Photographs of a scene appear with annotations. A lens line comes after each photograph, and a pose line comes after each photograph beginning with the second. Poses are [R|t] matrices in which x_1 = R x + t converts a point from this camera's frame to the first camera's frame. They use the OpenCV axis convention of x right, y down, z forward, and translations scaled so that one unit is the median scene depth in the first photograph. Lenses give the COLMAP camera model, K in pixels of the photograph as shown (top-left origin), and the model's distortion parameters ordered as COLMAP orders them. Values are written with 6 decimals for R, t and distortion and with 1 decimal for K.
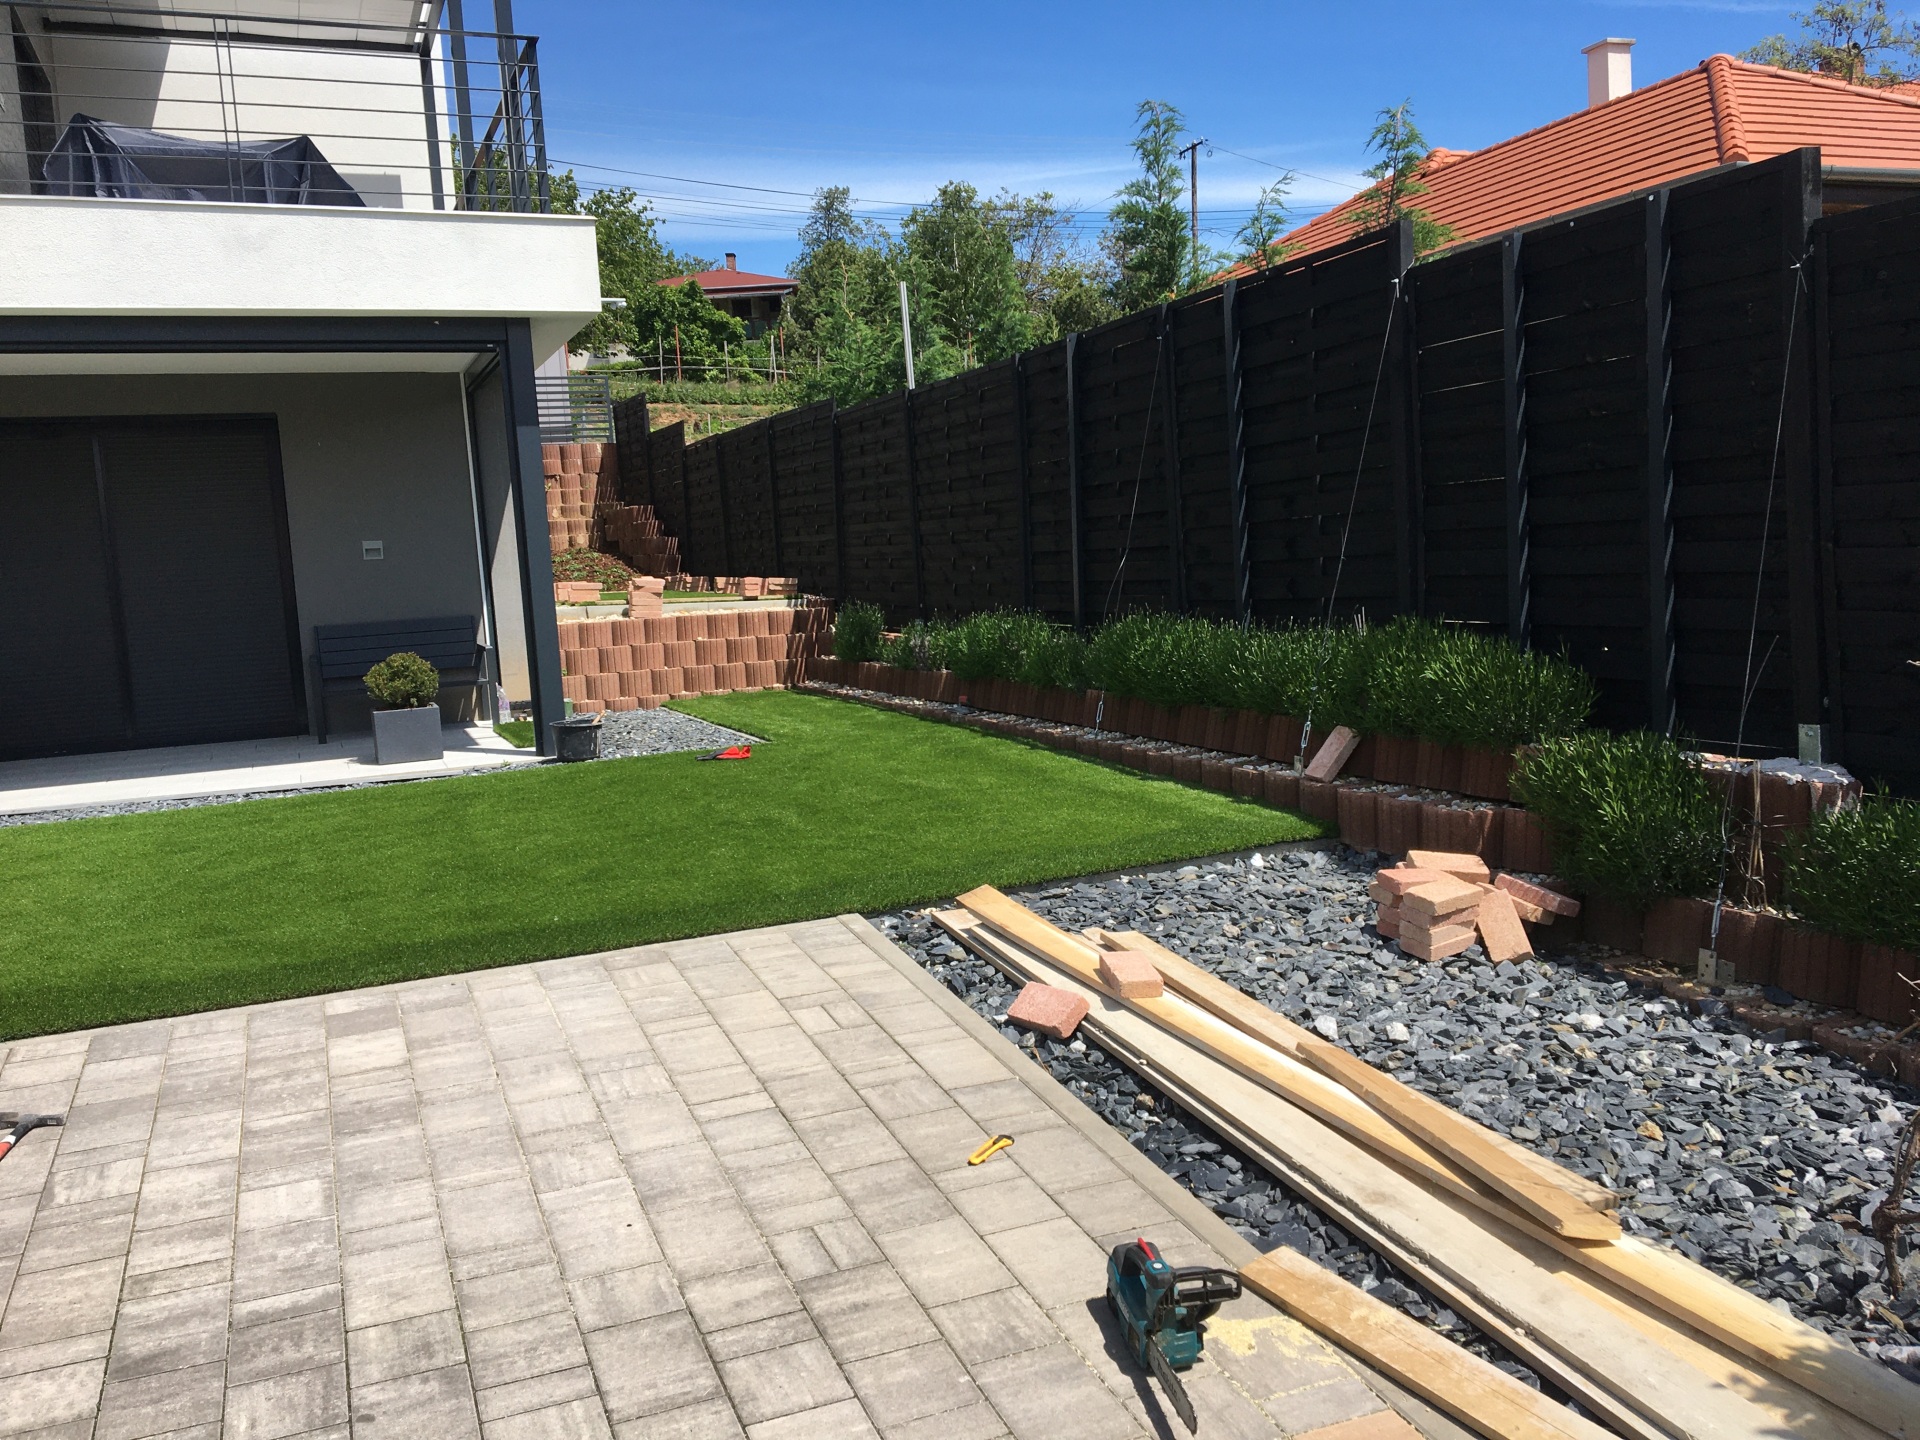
lens RADIAL K [[1599.2, 0, 962.2], [0, 1599.2, 724.7], [0, 0, 1]] dist [0.091483, -0.120530]
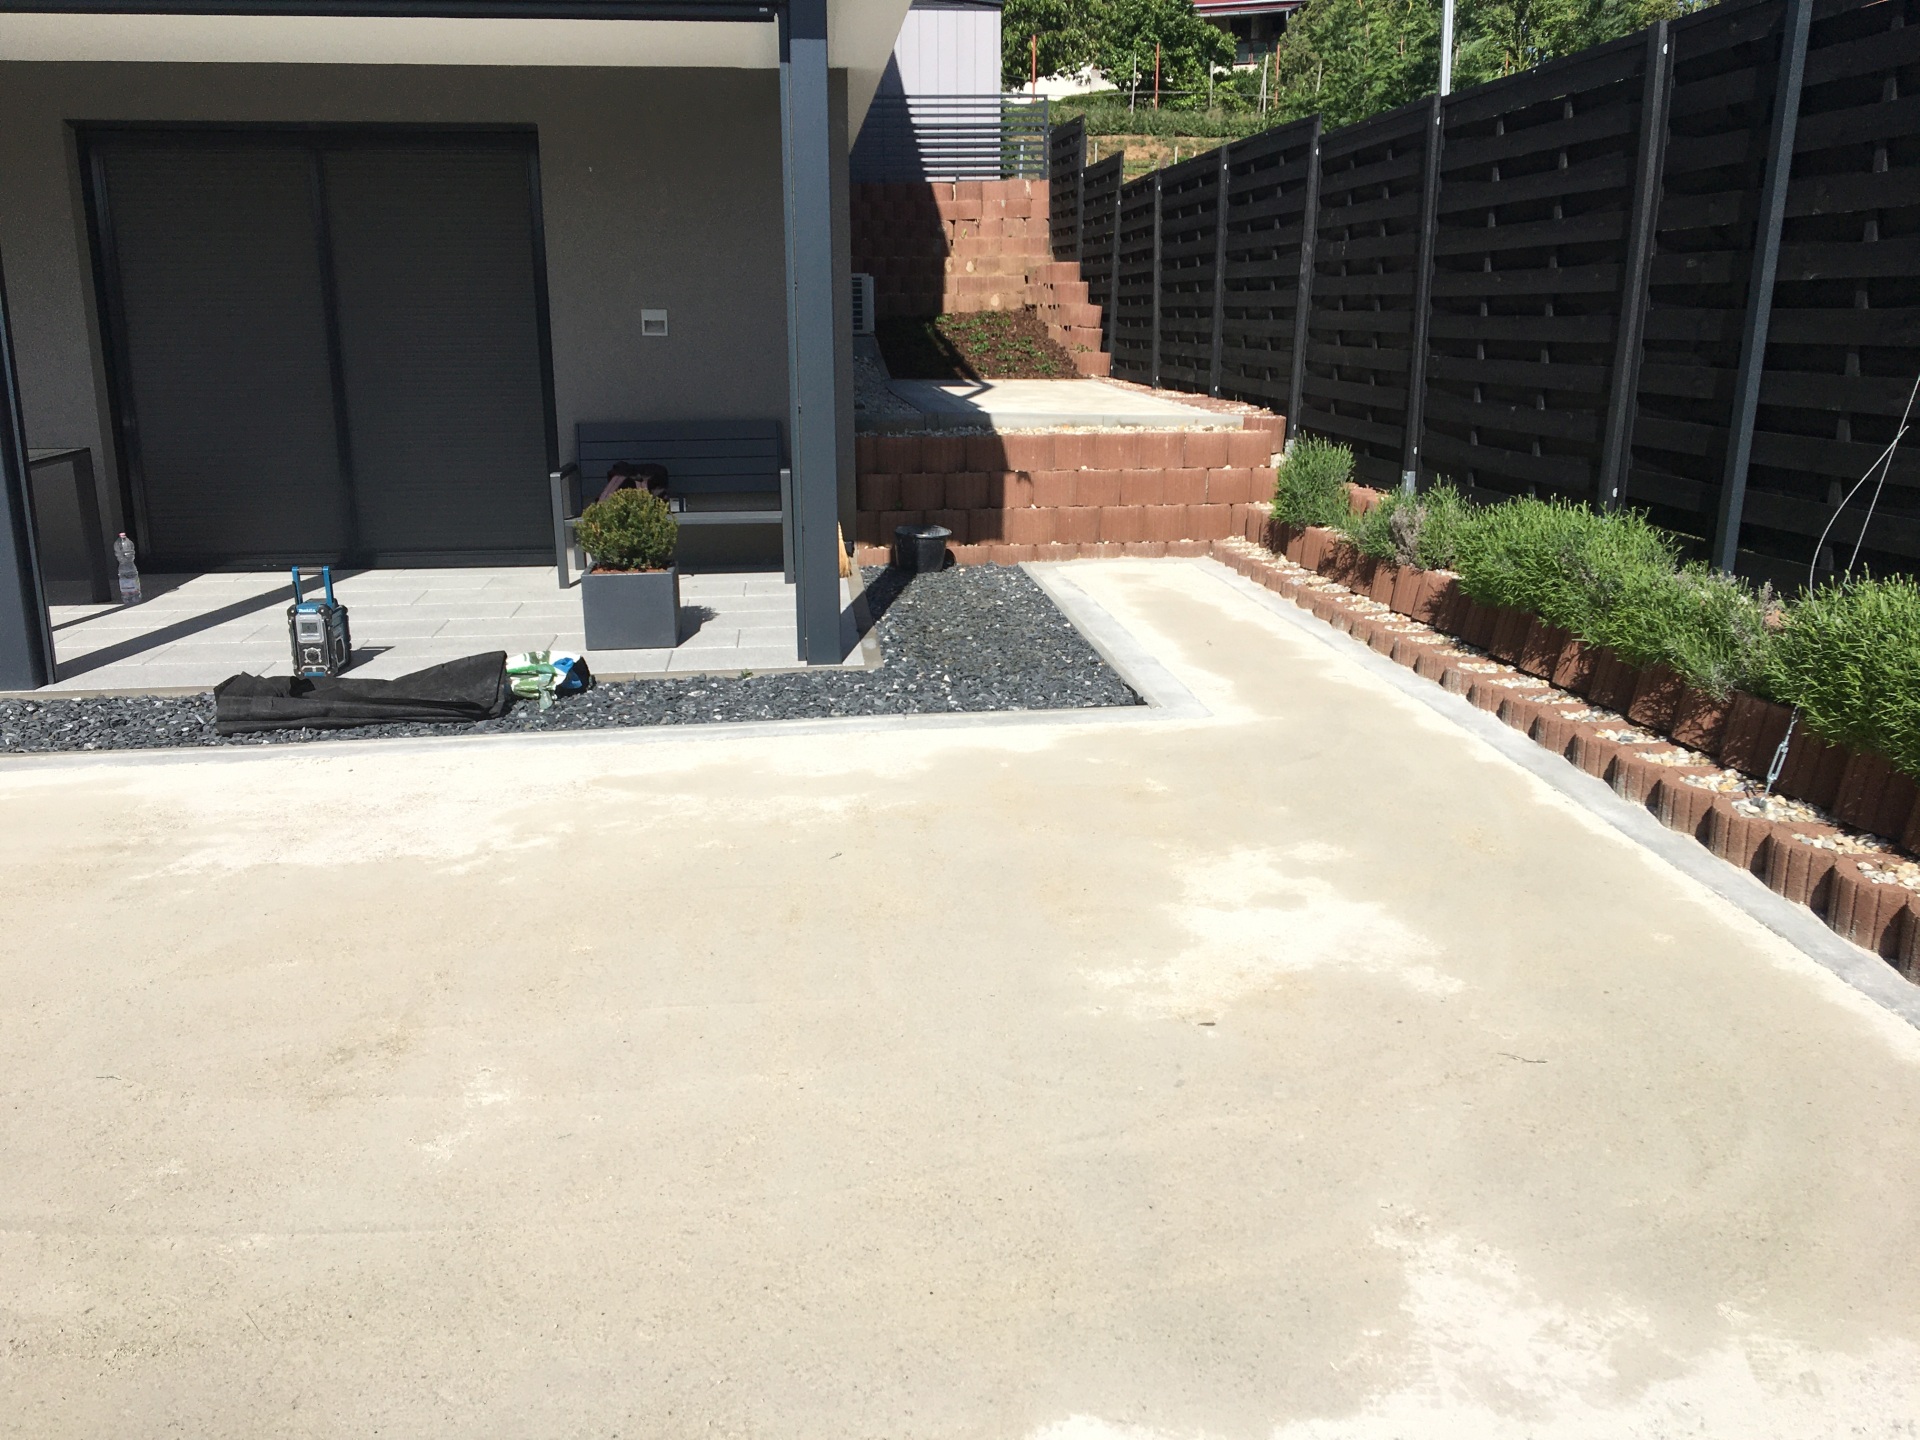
lens RADIAL K [[1599.2, 0, 962.2], [0, 1599.2, 724.7], [0, 0, 1]] dist [0.091483, -0.120530]
pose [[0.957627, 0.117609, -0.262905, -0.017765], [-0.077208, 0.984244, 0.159069, -0.057033], [0.277471, -0.132030, 0.951619, 0.326299]]
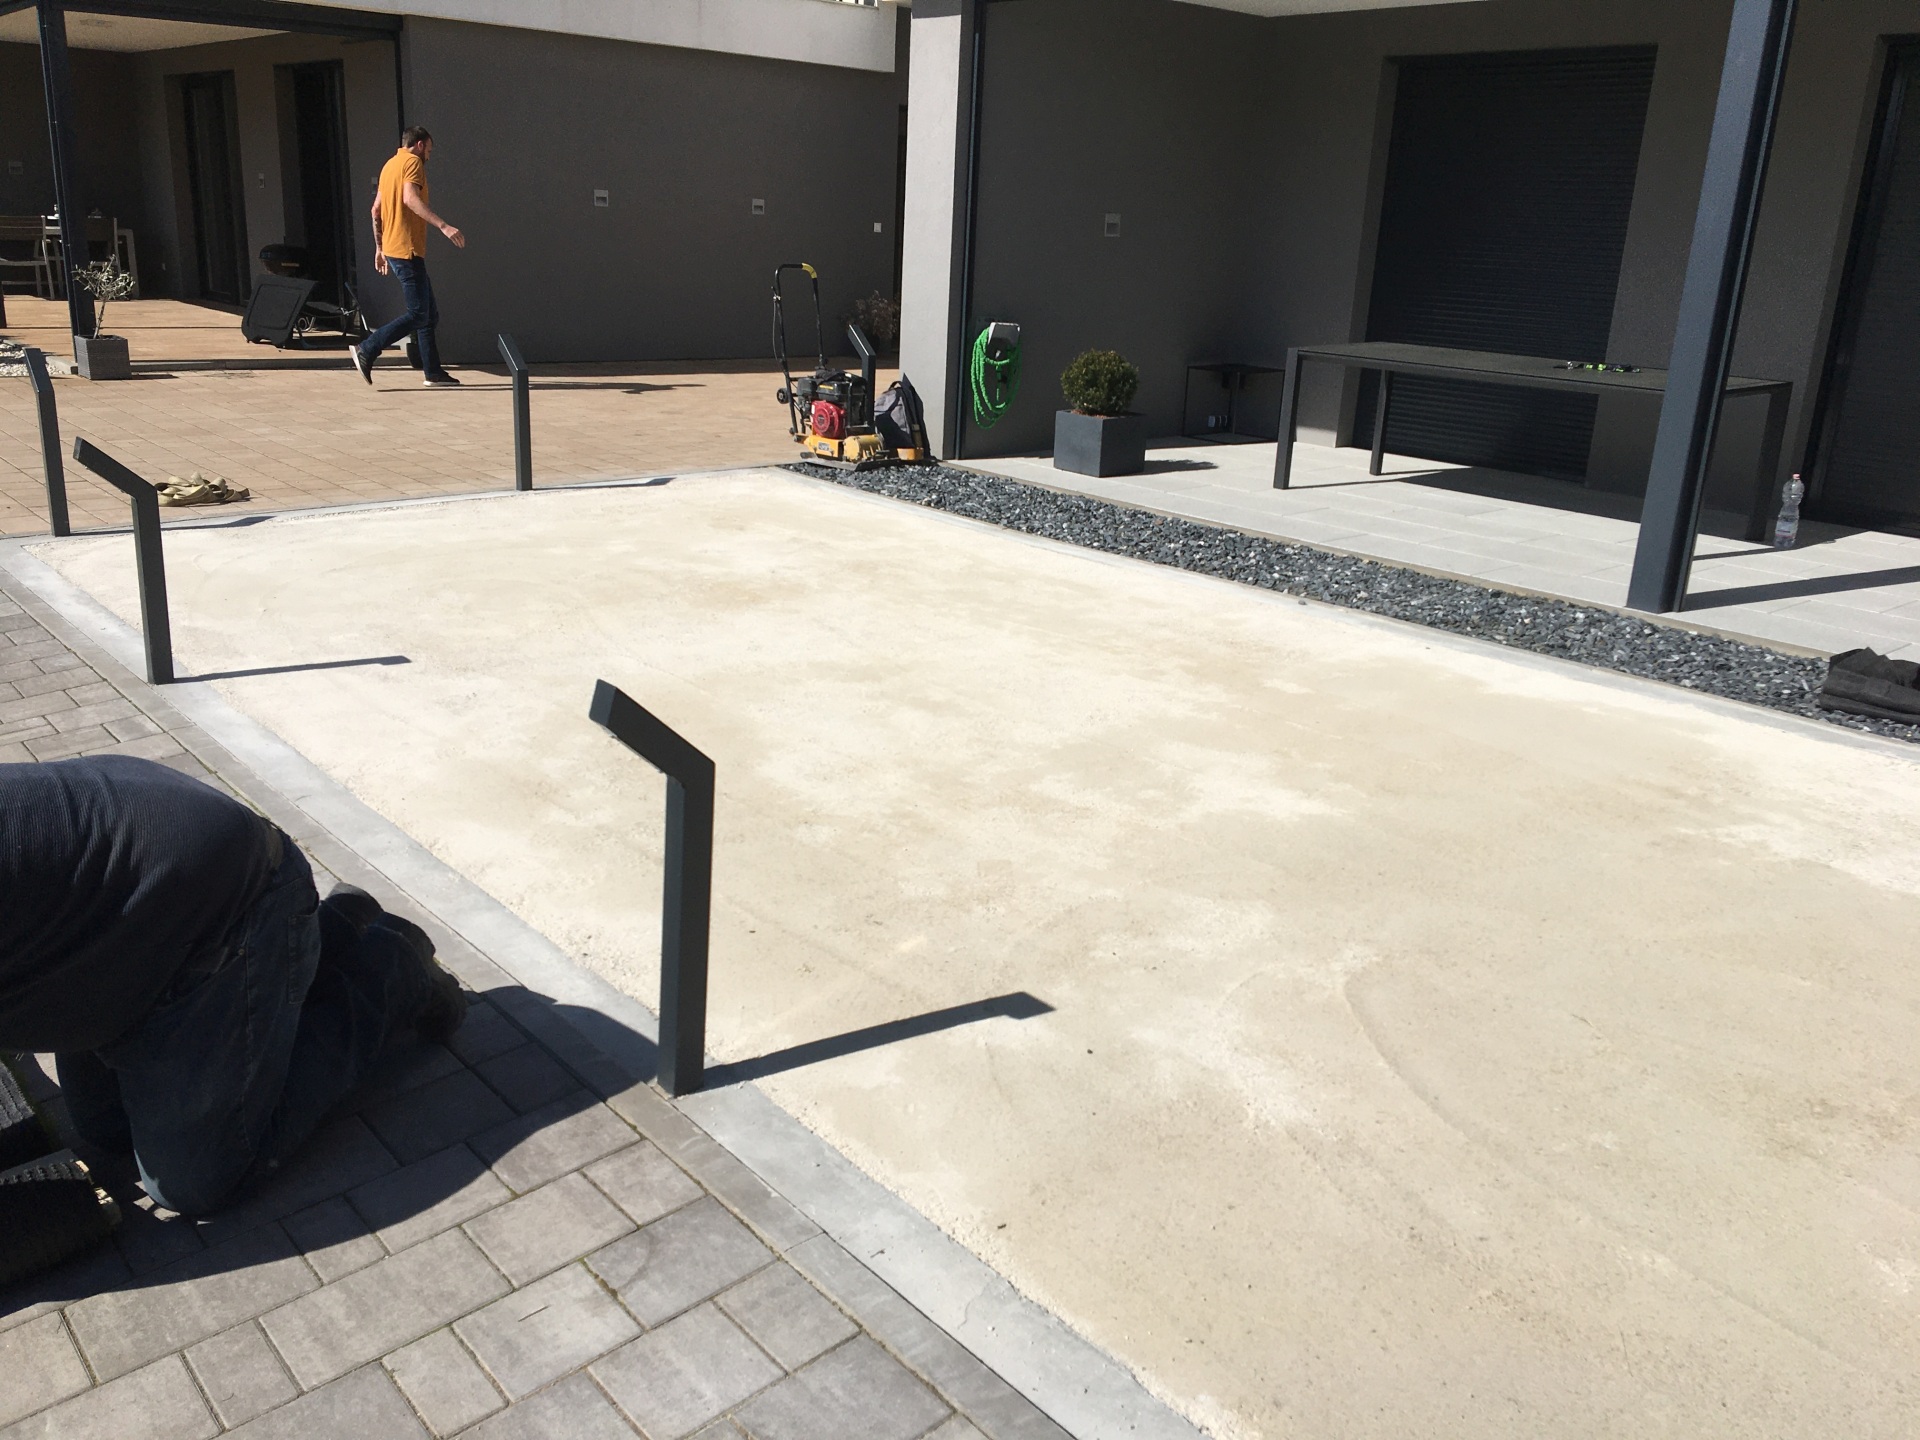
lens RADIAL K [[1599.2, 0, 962.2], [0, 1599.2, 724.7], [0, 0, 1]] dist [0.091483, -0.120530]
pose [[0.308079, 0.351850, -0.883905, -0.035496], [-0.161012, 0.934976, 0.316060, -0.058581], [0.937636, 0.044948, 0.344699, 0.353793]]
